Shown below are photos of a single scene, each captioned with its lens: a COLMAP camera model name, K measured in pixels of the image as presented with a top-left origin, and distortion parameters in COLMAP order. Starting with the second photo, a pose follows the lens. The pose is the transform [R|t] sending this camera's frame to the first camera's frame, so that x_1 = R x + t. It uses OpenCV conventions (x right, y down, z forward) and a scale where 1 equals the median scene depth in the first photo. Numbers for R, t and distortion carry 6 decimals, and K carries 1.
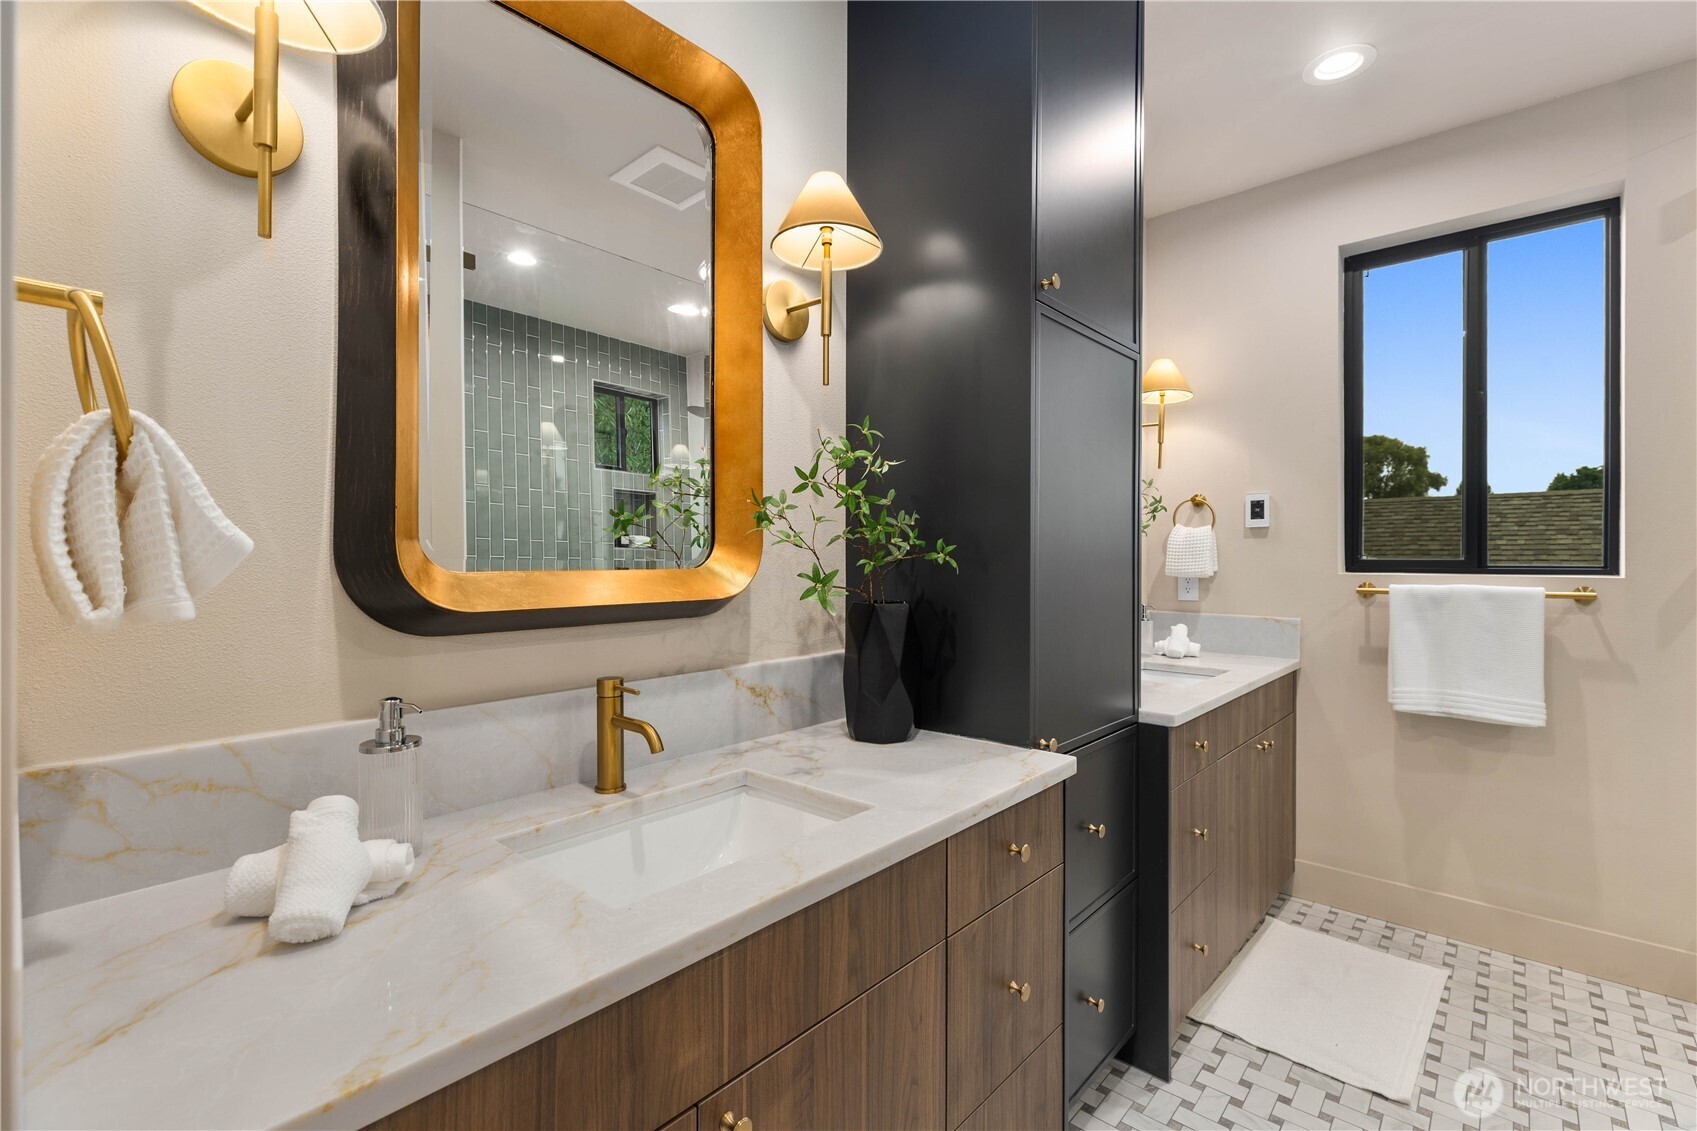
lens RADIAL K [[752.5, 0, 852.8], [0, 752.5, 557.3], [0, 0, 1]] dist [0.002280, -0.000348]
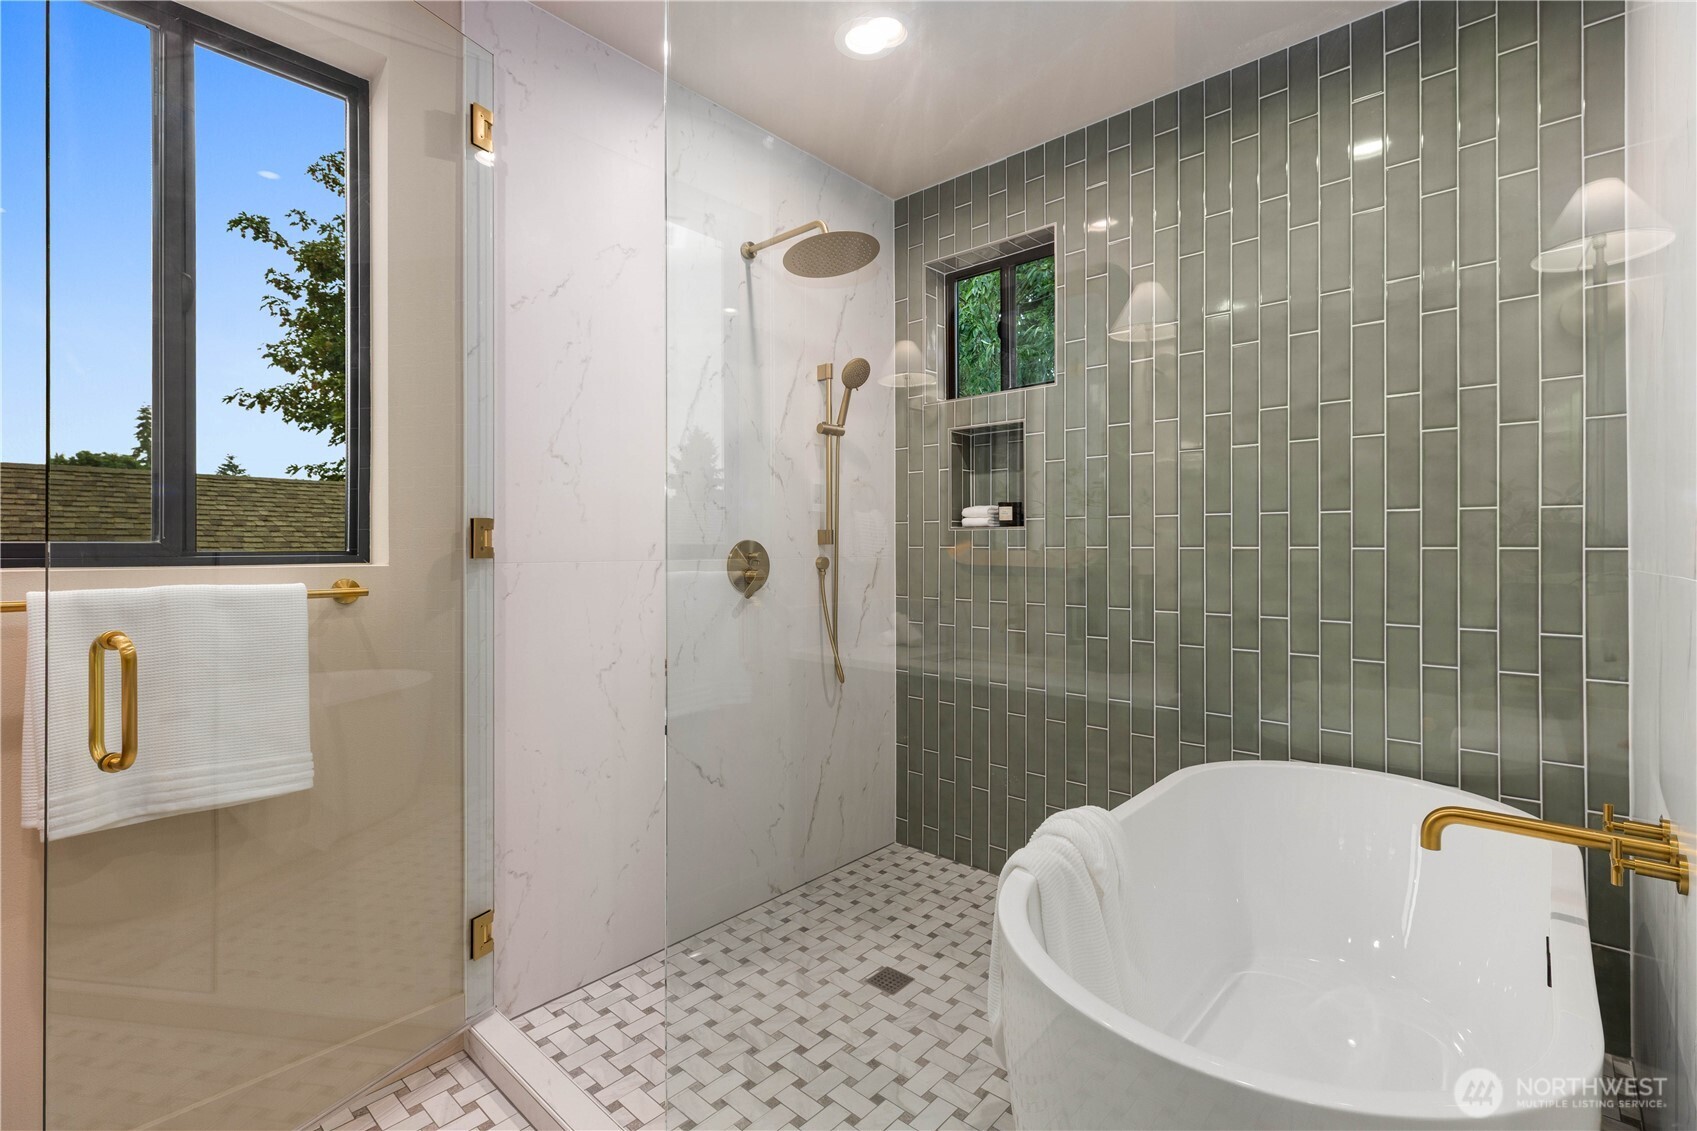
lens RADIAL K [[752.5, 0, 852.3], [0, 752.5, 549.3], [0, 0, 1]] dist [0.002280, -0.000348]
pose [[-0.002345, -0.002401, 0.999994, 0.232755], [-0.001684, 0.999996, 0.002397, 0.007185], [-0.999996, -0.001678, -0.002349, 0.503057]]
